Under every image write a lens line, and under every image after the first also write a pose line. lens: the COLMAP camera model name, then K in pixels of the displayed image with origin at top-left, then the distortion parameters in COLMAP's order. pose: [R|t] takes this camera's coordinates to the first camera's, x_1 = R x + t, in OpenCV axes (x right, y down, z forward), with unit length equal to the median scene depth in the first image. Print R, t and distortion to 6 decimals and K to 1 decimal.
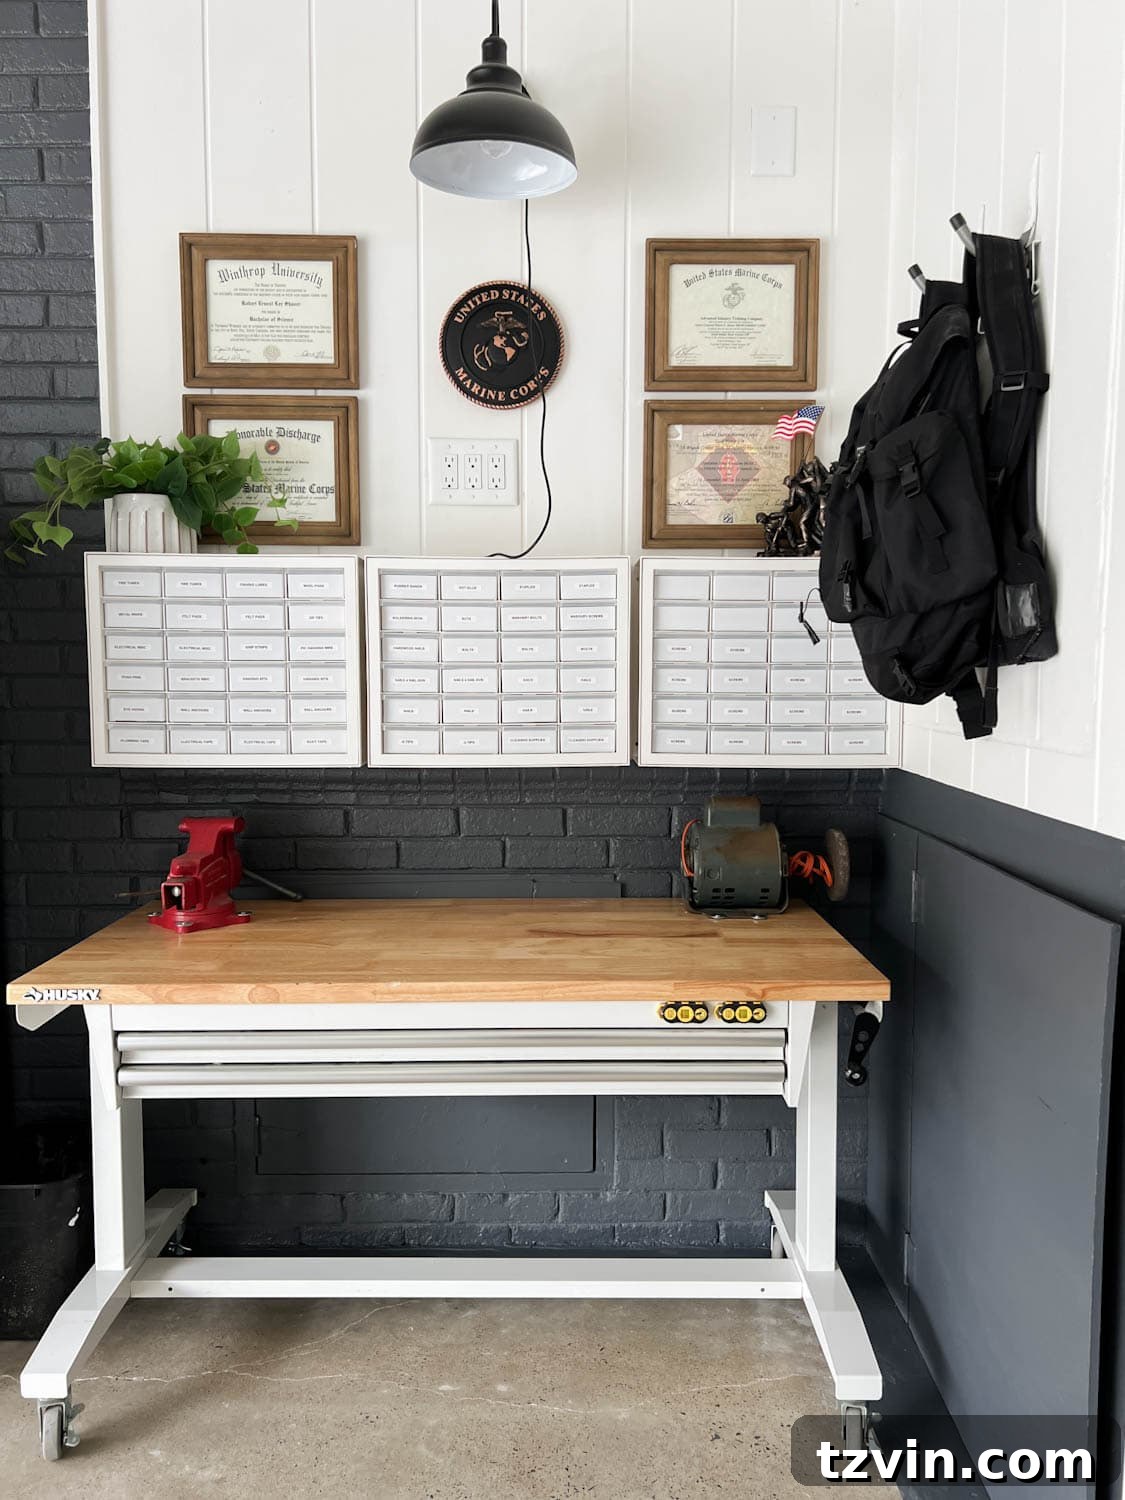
lens RADIAL K [[1136.4, 0, 565.4], [0, 1136.4, 744.3], [0, 0, 1]] dist [0.056464, -0.079993]
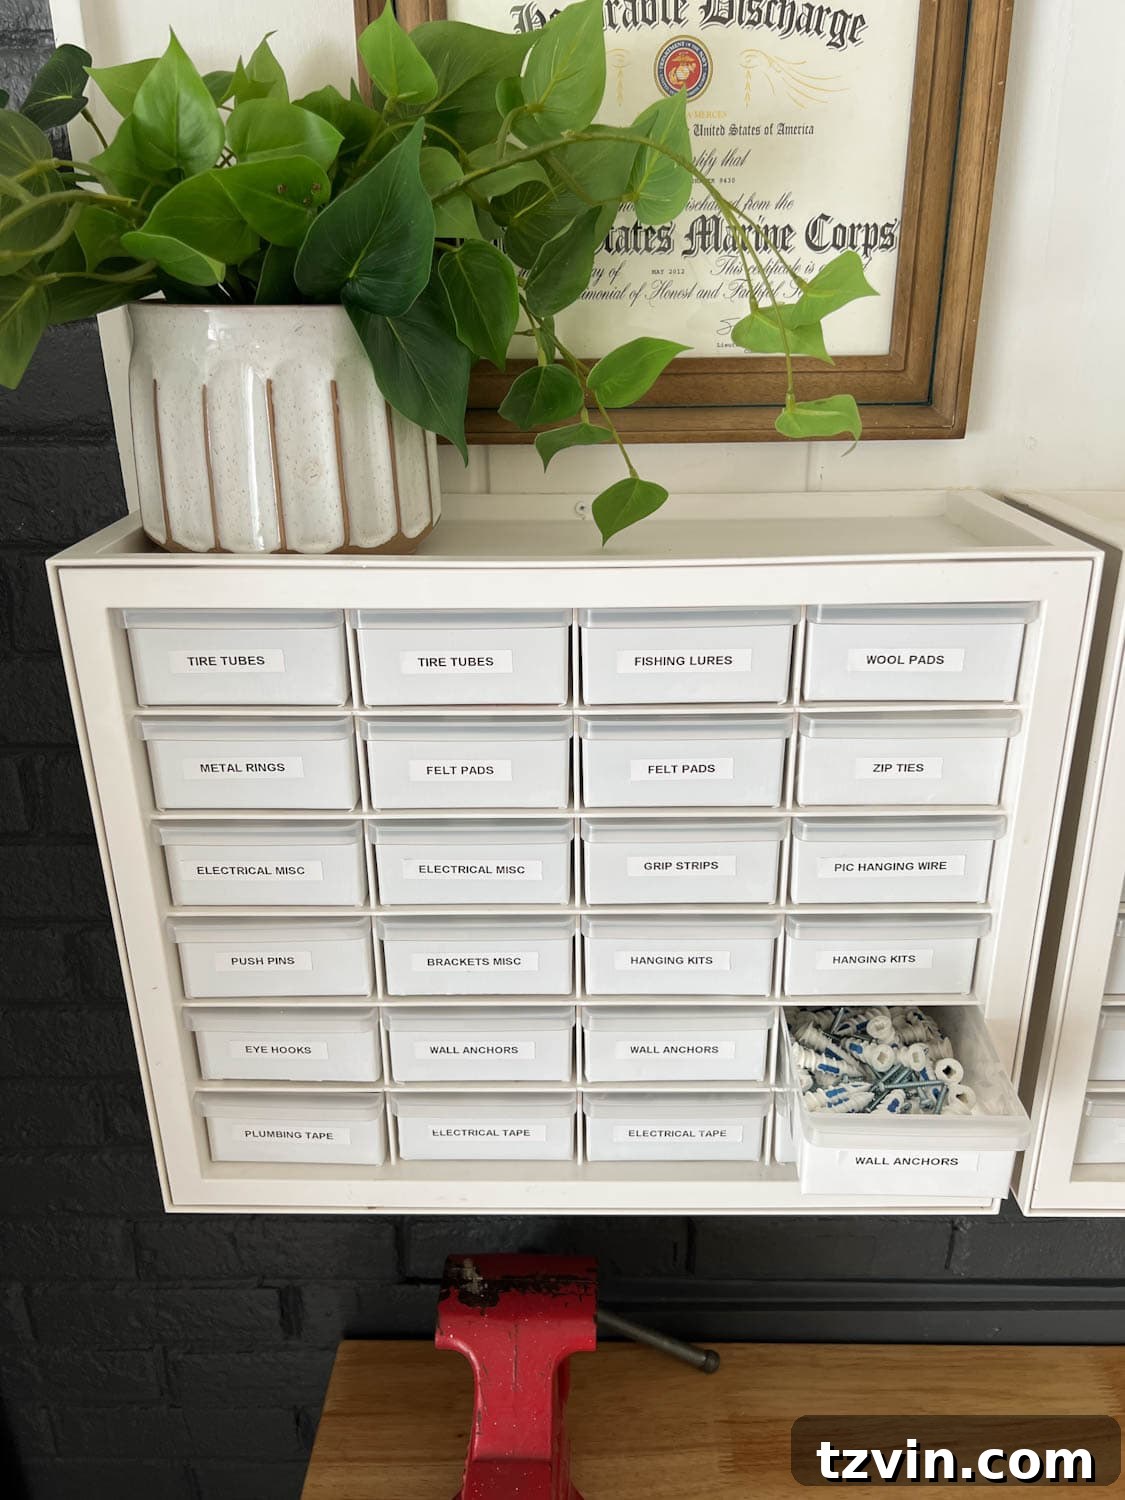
lens RADIAL K [[1136.4, 0, 565.4], [0, 1136.4, 744.3], [0, 0, 1]] dist [0.056464, -0.079993]
pose [[0.999667, 0.000867, -0.025775, -0.292506], [0.006972, 0.953140, 0.302448, -0.201377], [0.024830, -0.302527, 0.952817, 0.734354]]
